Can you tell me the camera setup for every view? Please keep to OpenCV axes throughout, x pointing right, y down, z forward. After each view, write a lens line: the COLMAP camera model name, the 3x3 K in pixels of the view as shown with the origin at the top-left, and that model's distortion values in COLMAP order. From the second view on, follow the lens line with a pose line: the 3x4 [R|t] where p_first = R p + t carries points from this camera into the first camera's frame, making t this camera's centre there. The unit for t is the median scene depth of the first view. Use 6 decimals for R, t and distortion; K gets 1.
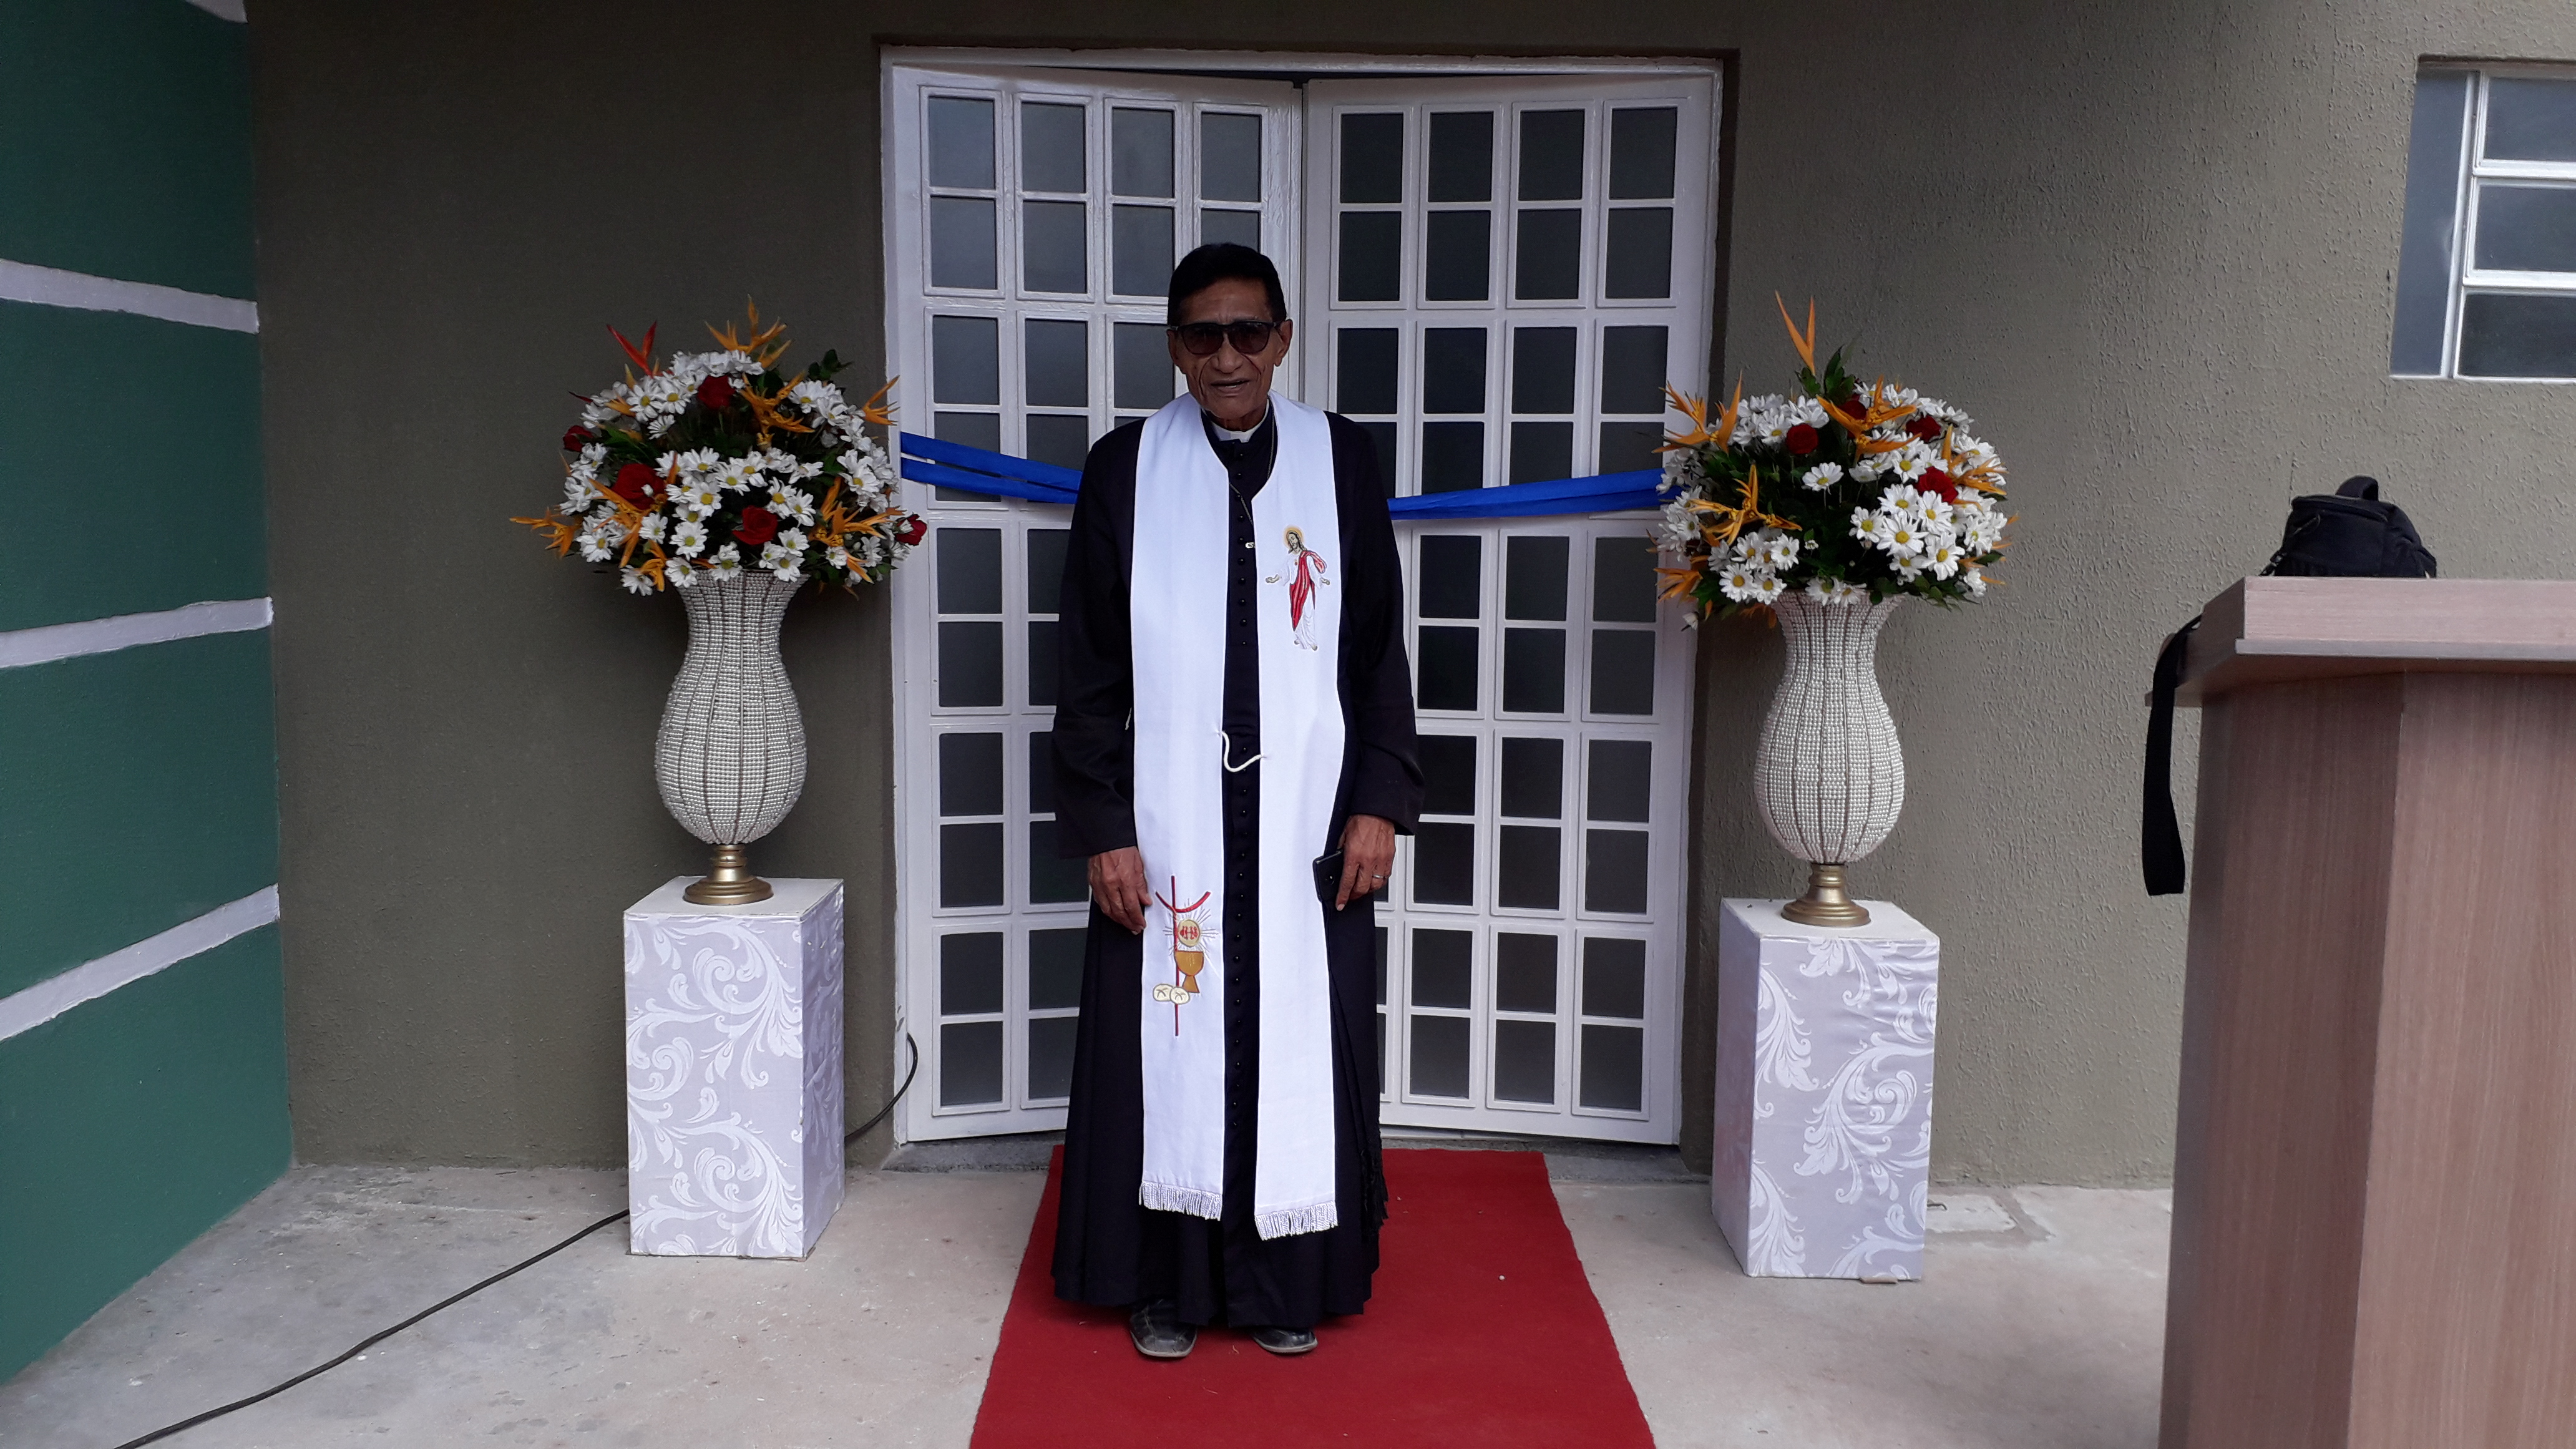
lens RADIAL K [[2070.6, 0, 1275.8], [0, 2070.6, 733.8], [0, 0, 1]] dist [0.051245, -0.083629]
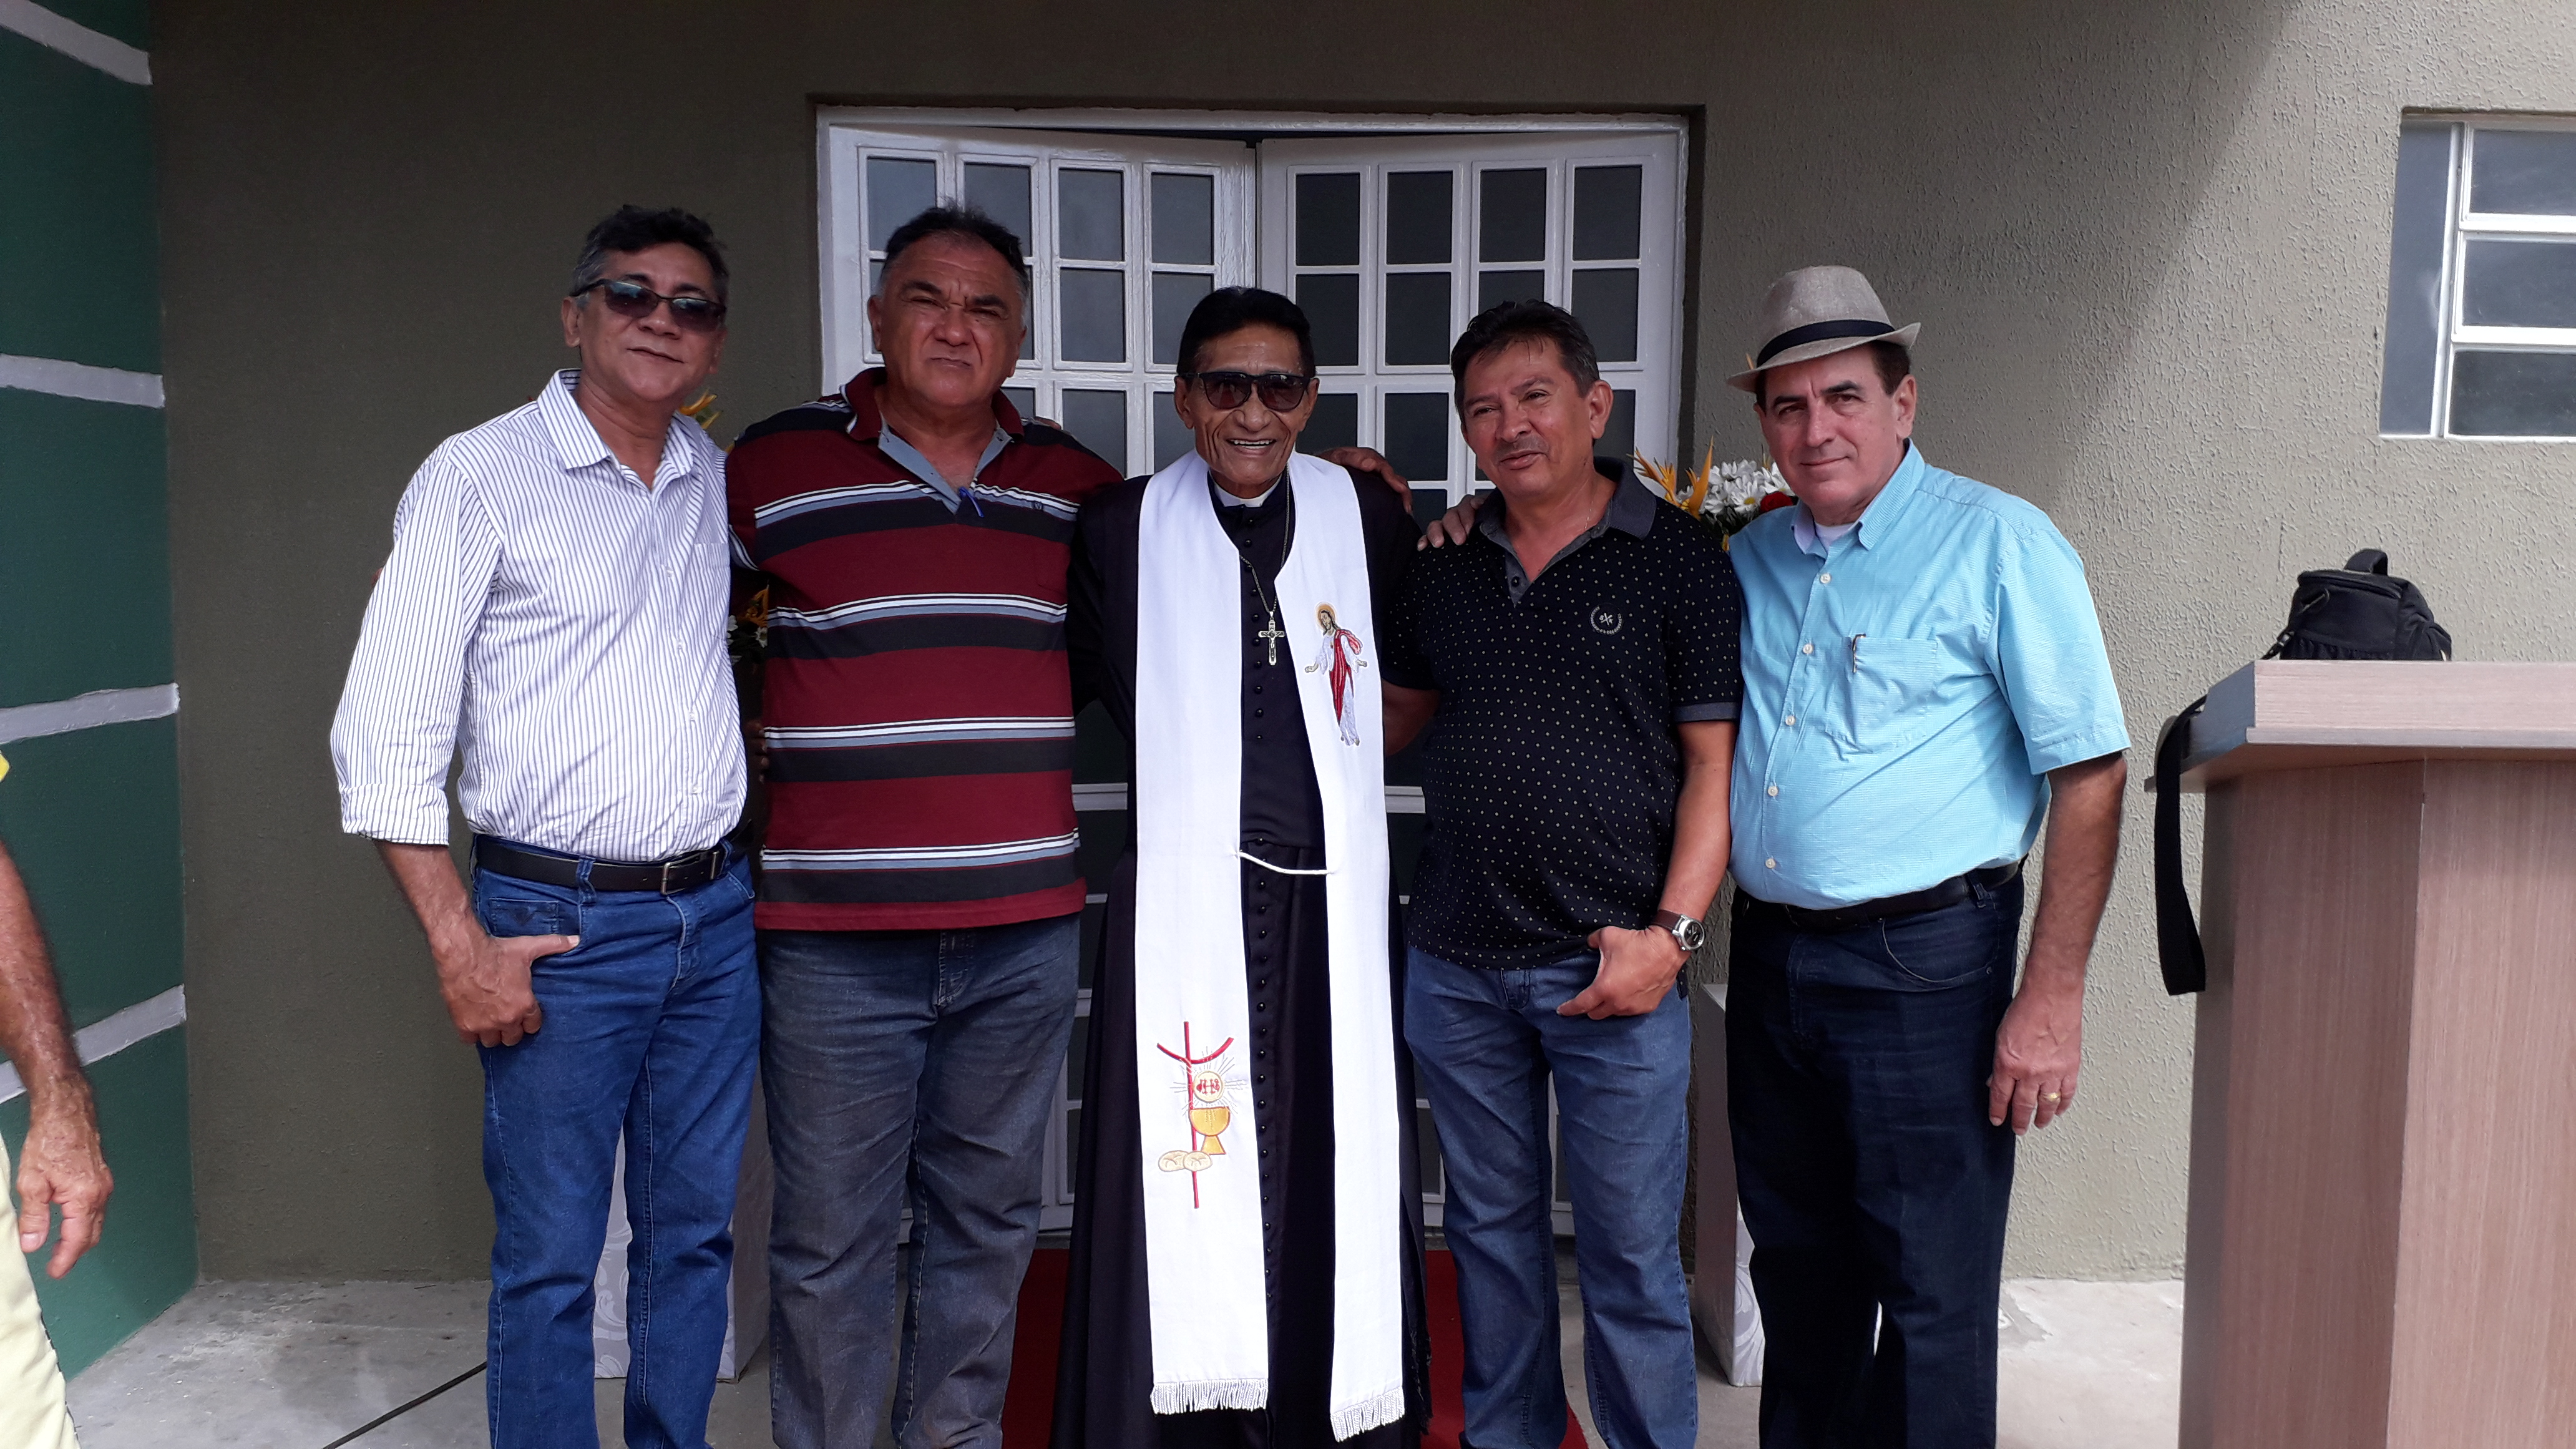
lens RADIAL K [[2070.6, 0, 1274.4], [0, 2070.6, 736.3], [0, 0, 1]] dist [0.051245, -0.083629]
pose [[0.999880, -0.008852, 0.012719, 0.007600], [0.009163, 0.999655, -0.024610, -0.013741], [-0.012496, 0.024724, 0.999616, 0.043188]]
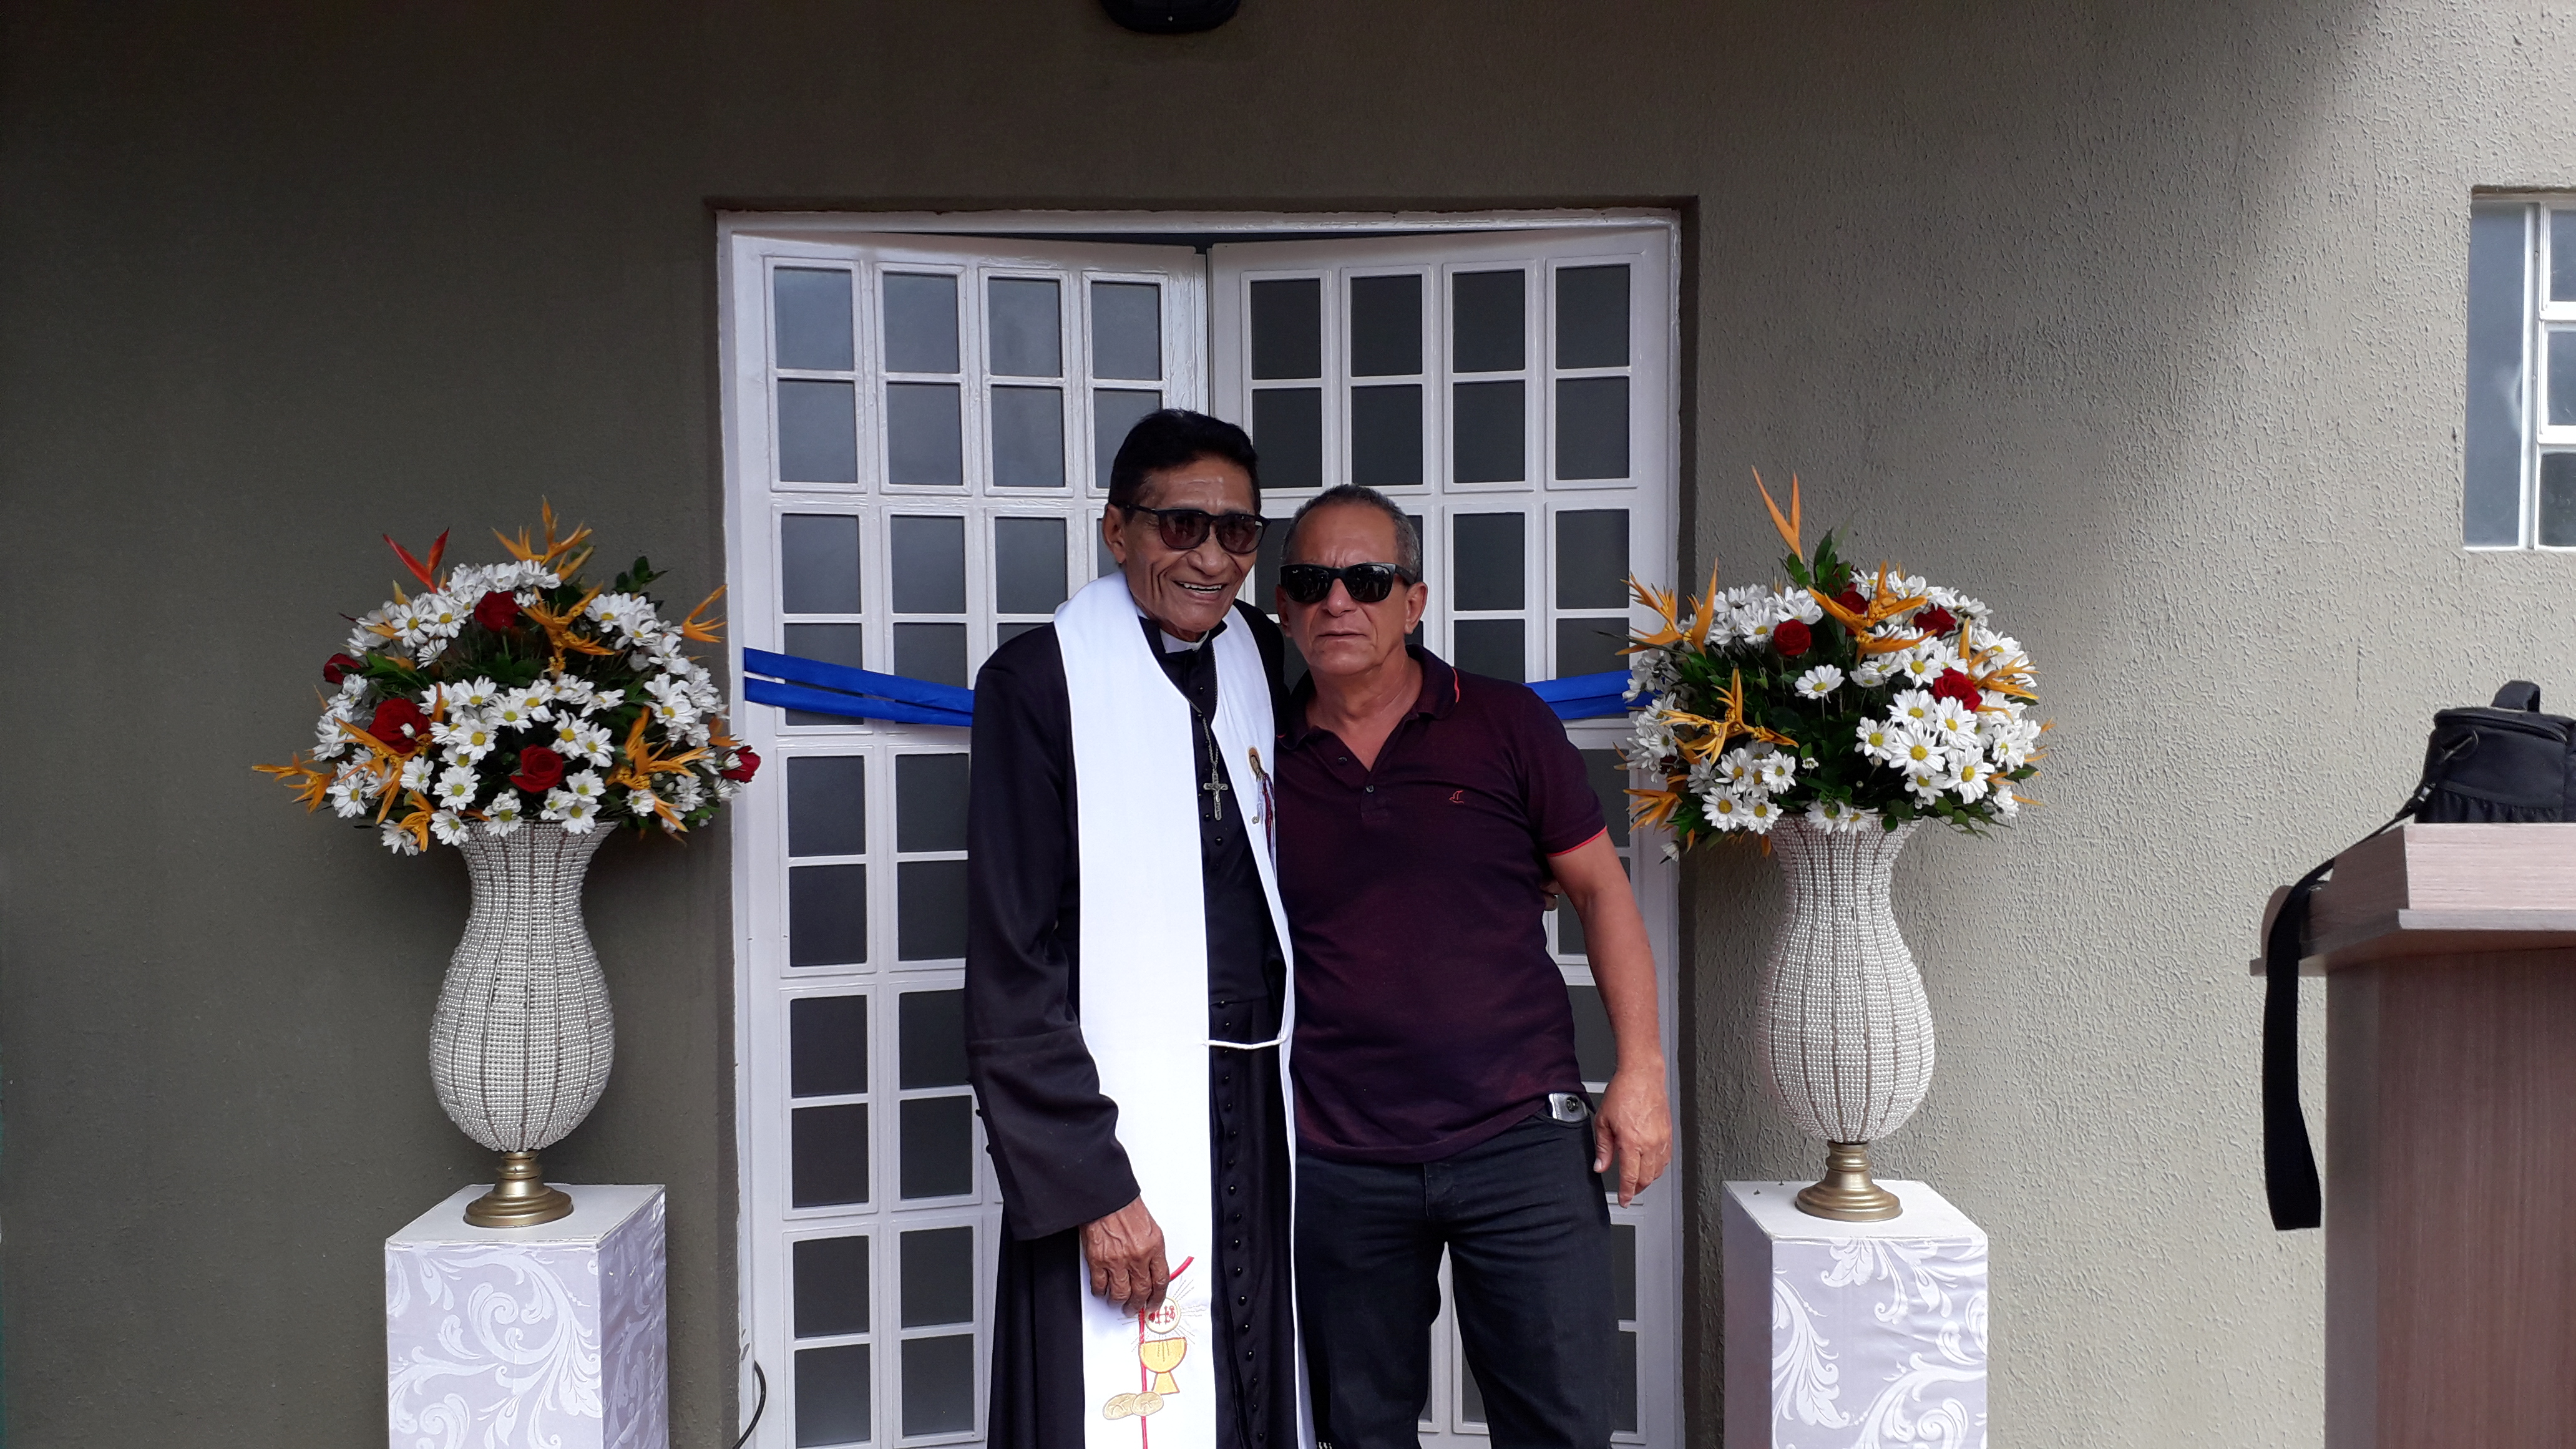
lens RADIAL K [[2070.6, 0, 1265.0], [0, 2070.6, 721.4], [0, 0, 1]] dist [0.051245, -0.083629]
pose [[0.999744, -0.021856, 0.005773, 0.031779], [0.022304, 0.995275, -0.094500, -0.031151], [-0.003681, 0.094605, 0.995508, 0.155392]]
